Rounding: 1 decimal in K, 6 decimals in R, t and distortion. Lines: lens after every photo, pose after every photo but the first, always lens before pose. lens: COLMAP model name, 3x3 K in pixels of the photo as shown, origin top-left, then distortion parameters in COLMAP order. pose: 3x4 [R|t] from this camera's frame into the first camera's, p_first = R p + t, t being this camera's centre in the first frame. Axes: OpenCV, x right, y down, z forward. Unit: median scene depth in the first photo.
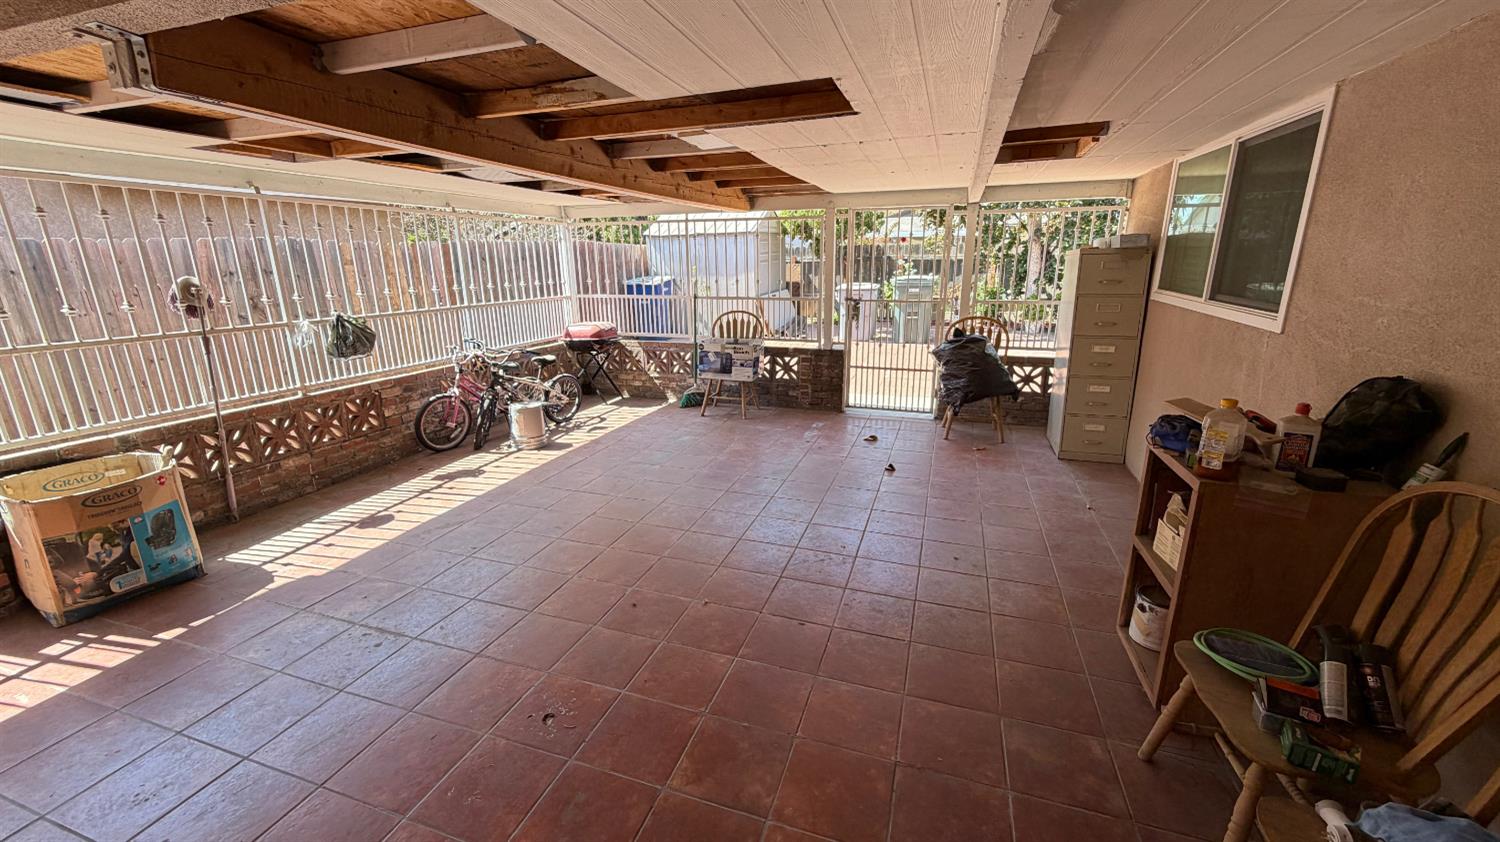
lens RADIAL K [[593.1, 0, 752.1], [0, 593.1, 426.7], [0, 0, 1]] dist [-0.001827, 0.000213]
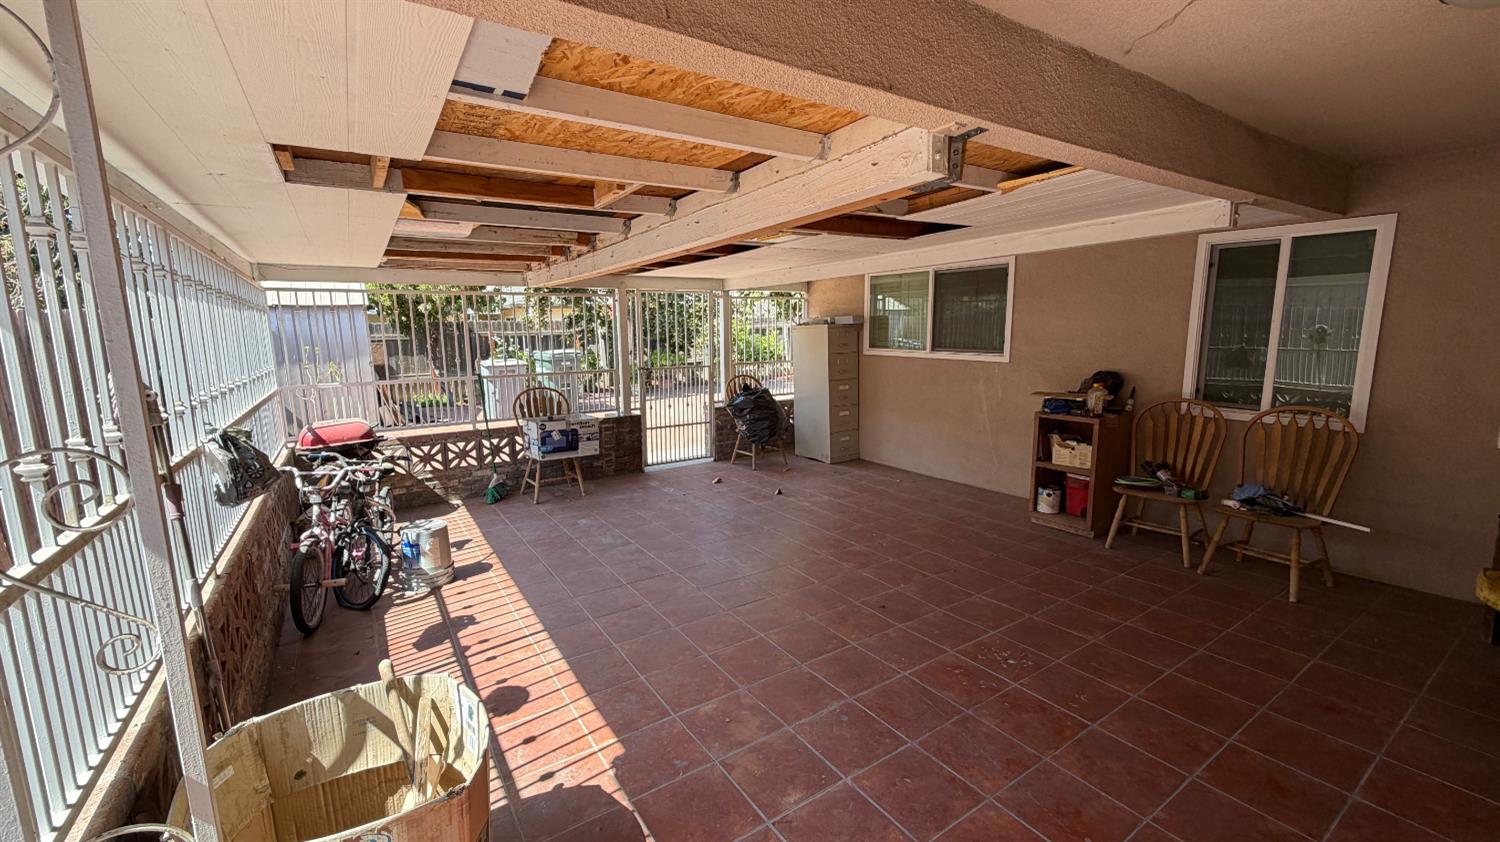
lens RADIAL K [[593.1, 0, 744.5], [0, 593.1, 420.3], [0, 0, 1]] dist [-0.001827, 0.000213]
pose [[0.616394, -0.120814, 0.778115, -0.676231], [0.225739, 0.973796, -0.027625, -0.053852], [-0.754387, 0.192679, 0.627515, 0.204271]]
